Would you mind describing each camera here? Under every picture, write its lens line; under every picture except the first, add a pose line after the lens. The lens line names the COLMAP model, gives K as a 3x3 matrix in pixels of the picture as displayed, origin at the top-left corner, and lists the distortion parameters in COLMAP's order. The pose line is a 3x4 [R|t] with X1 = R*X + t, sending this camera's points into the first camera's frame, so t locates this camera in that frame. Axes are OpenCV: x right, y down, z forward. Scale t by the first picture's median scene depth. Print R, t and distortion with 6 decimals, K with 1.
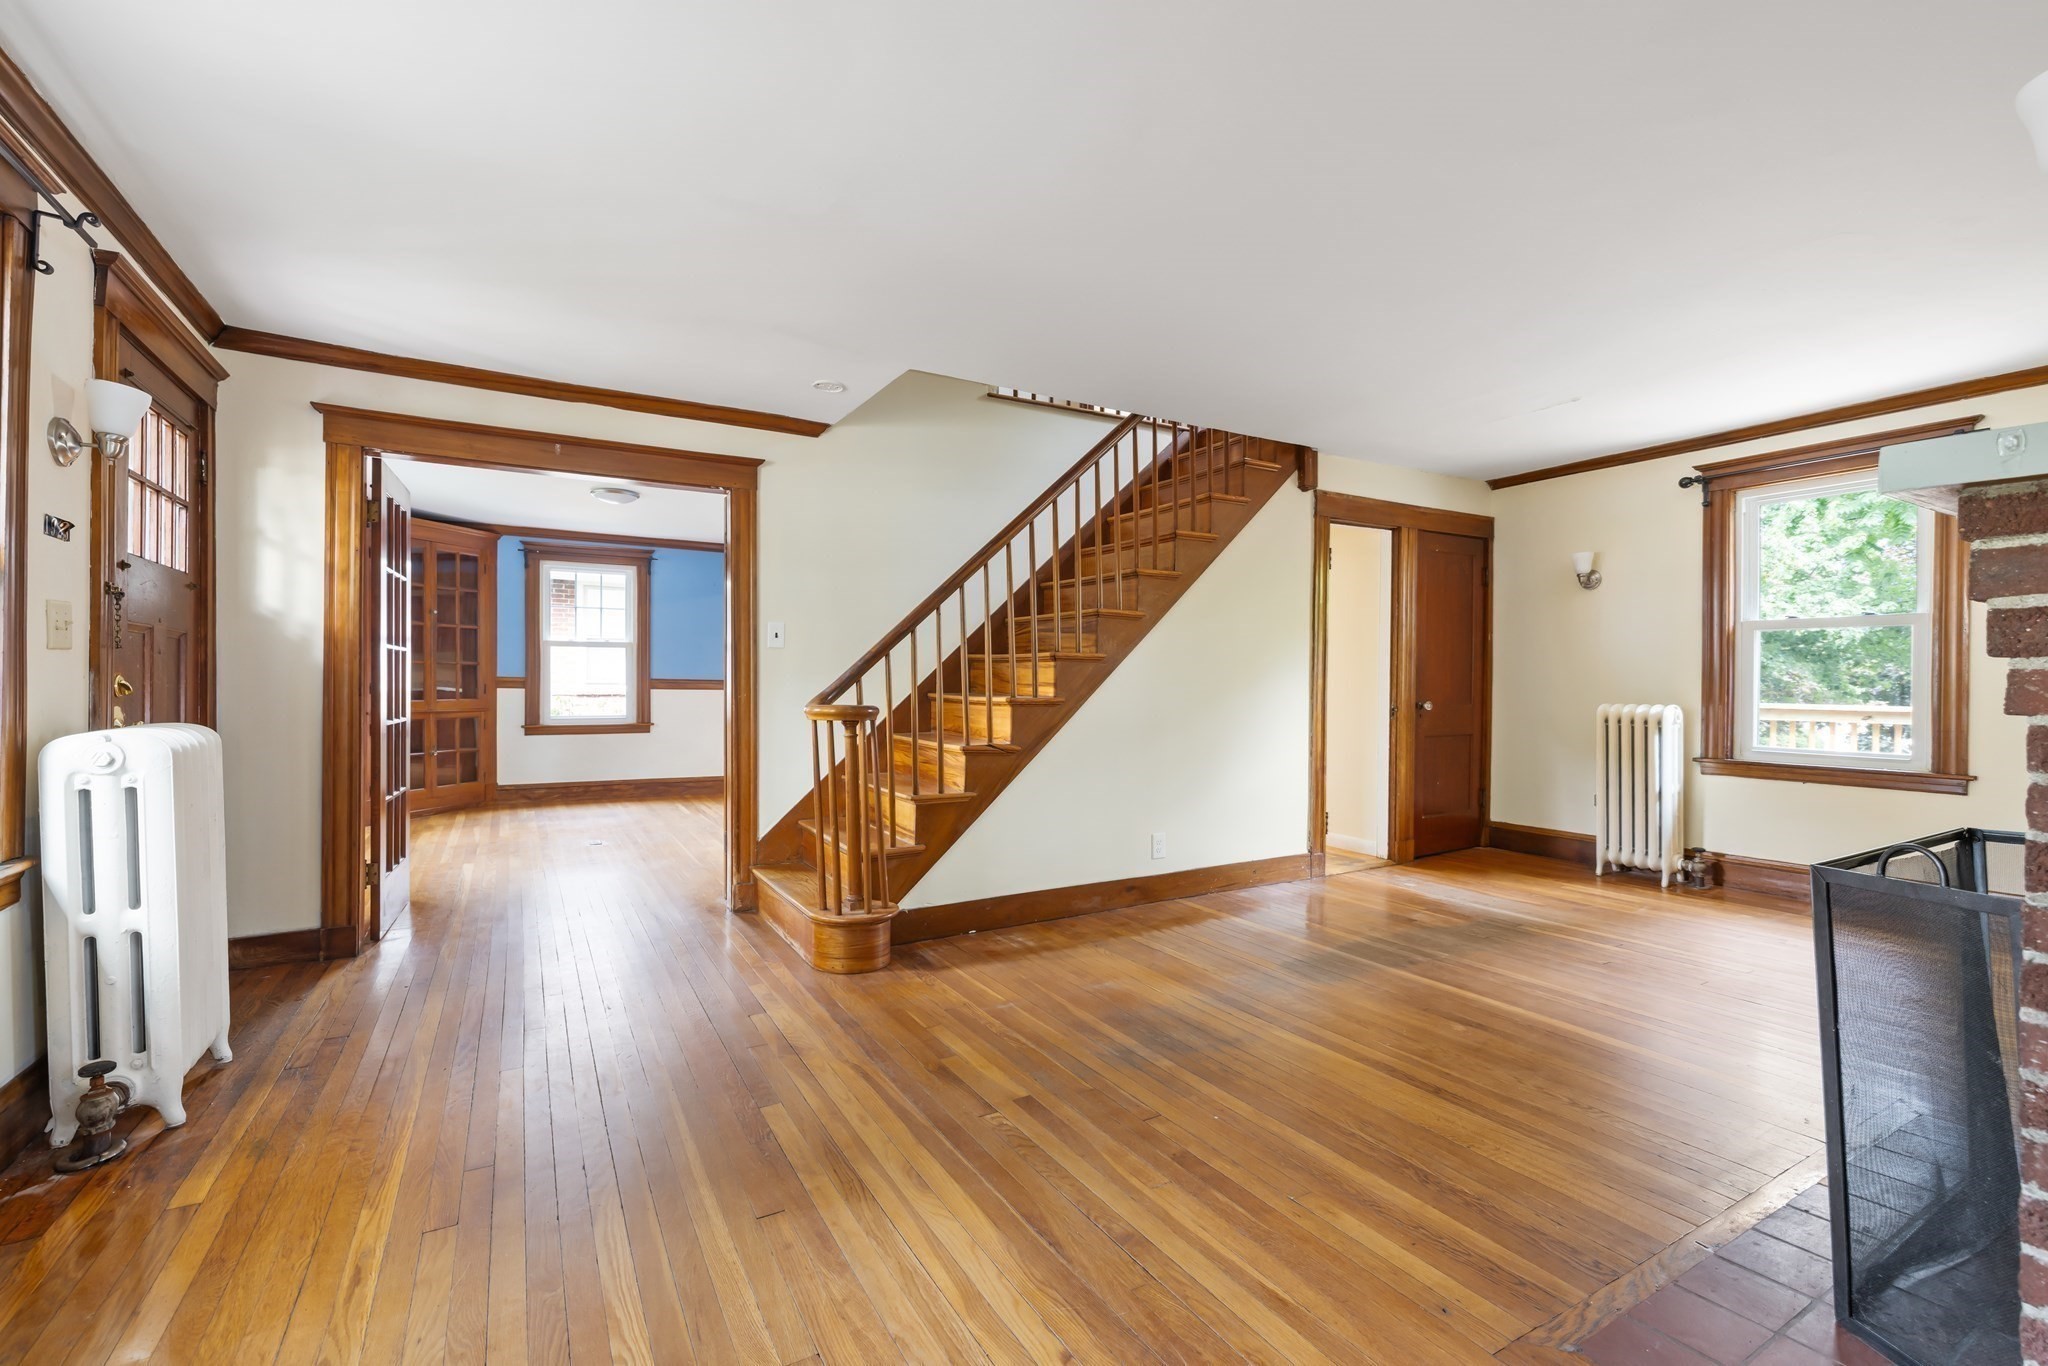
lens RADIAL K [[869.6, 0, 1012.4], [0, 869.6, 683.3], [0, 0, 1]] dist [-0.002281, -0.000009]
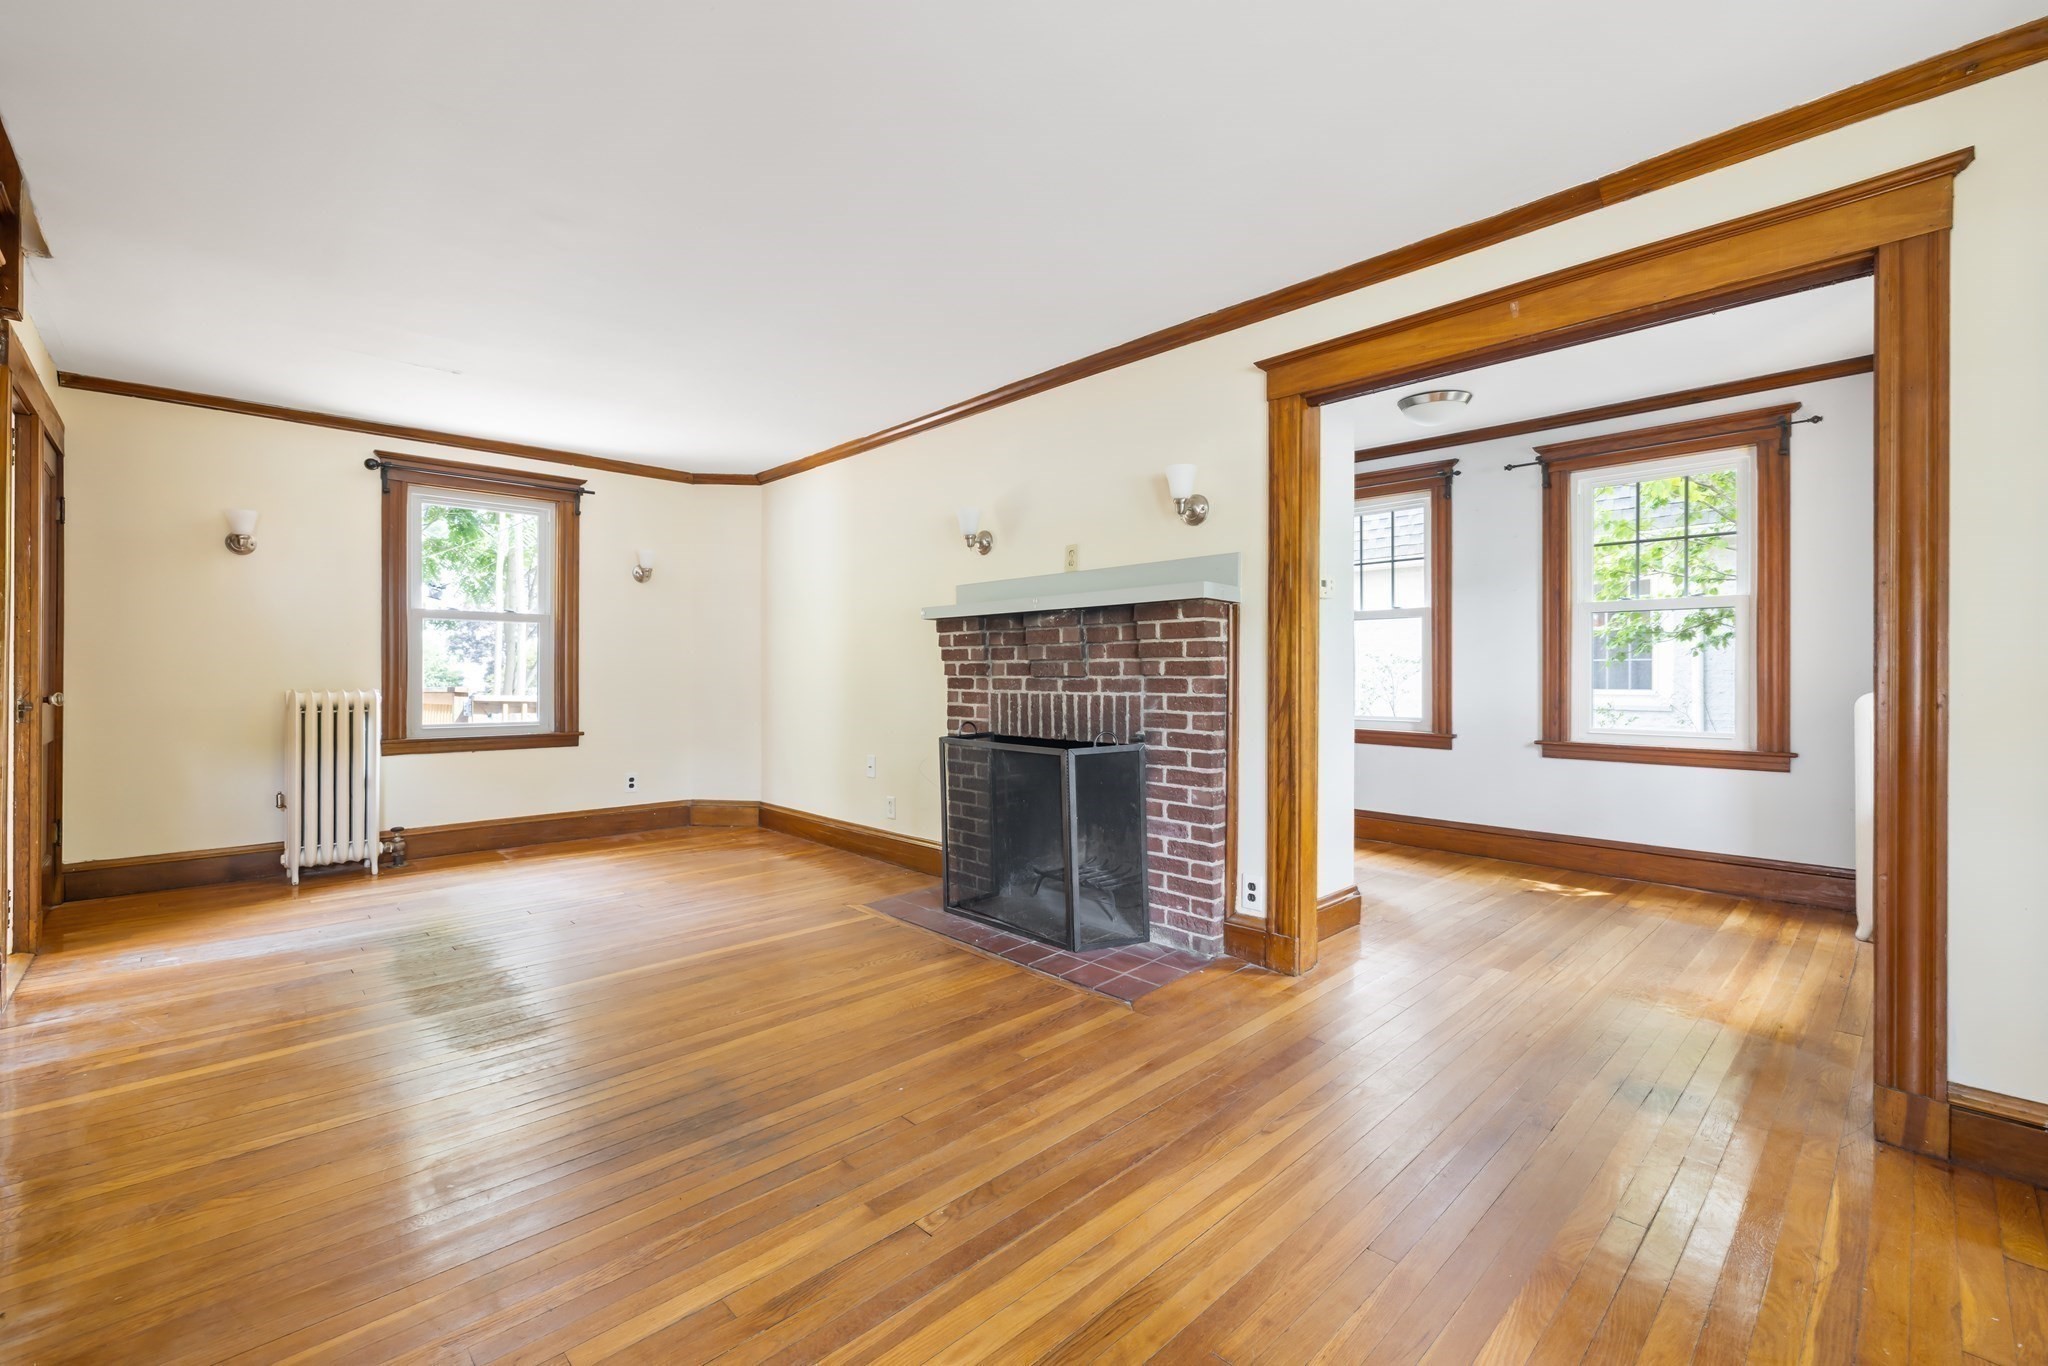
lens RADIAL K [[869.6, 0, 1018.2], [0, 869.6, 685.6], [0, 0, 1]] dist [-0.002281, -0.000009]
pose [[-0.231709, -0.017597, 0.972626, -0.720307], [-0.000216, 0.999837, 0.018038, 0.006864], [-0.972785, 0.003970, -0.231675, 1.013338]]
